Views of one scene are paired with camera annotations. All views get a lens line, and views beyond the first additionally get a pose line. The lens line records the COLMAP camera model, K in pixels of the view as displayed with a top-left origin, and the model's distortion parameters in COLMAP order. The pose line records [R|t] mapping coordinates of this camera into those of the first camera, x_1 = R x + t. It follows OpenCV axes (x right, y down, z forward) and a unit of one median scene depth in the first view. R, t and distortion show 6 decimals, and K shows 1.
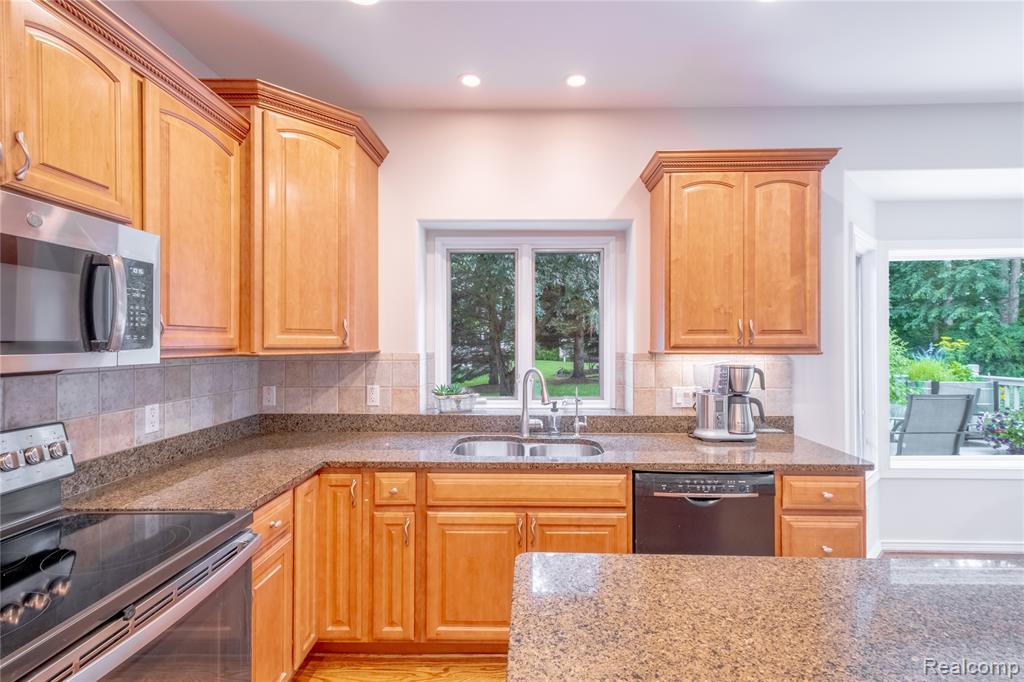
lens RADIAL K [[471.7, 0, 512.0], [0, 471.7, 341.0], [0, 0, 1]] dist [-0.001089, 0.000046]
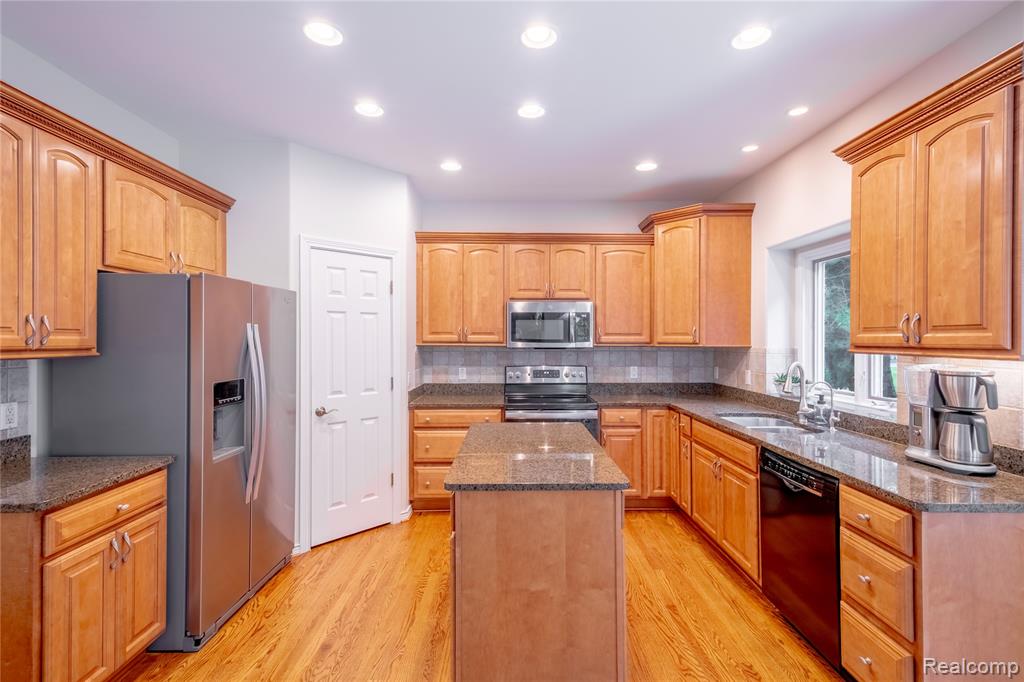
lens RADIAL K [[470.7, 0, 512.0], [0, 470.7, 341.0], [0, 0, 1]] dist [0.032889, 0.000038]
pose [[0.029332, 0.005404, -0.999555, 1.315905], [0.003488, 0.999979, 0.005509, -0.005715], [0.999564, -0.003648, 0.029312, 0.279274]]
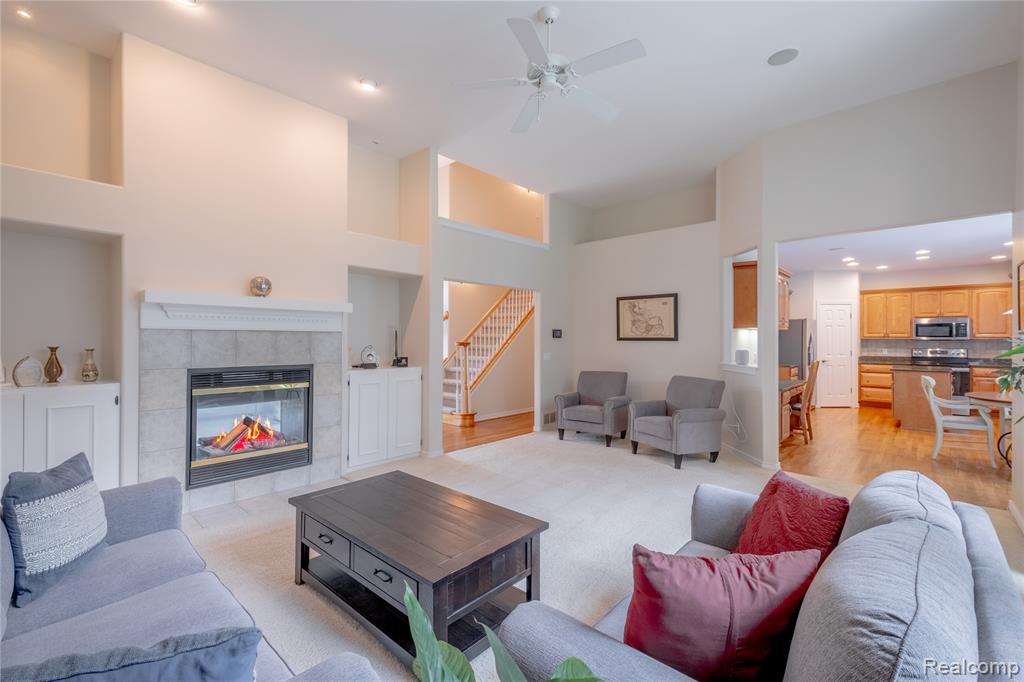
lens RADIAL K [[441.6, 0, 509.0], [0, 441.6, 340.0], [0, 0, 1]] dist [0.017486, -0.005108]
pose [[-0.667995, 0.001495, -0.744164, 4.549599], [0.002453, 0.999997, -0.000193, 0.024495], [0.744161, -0.001955, -0.667997, 0.292561]]
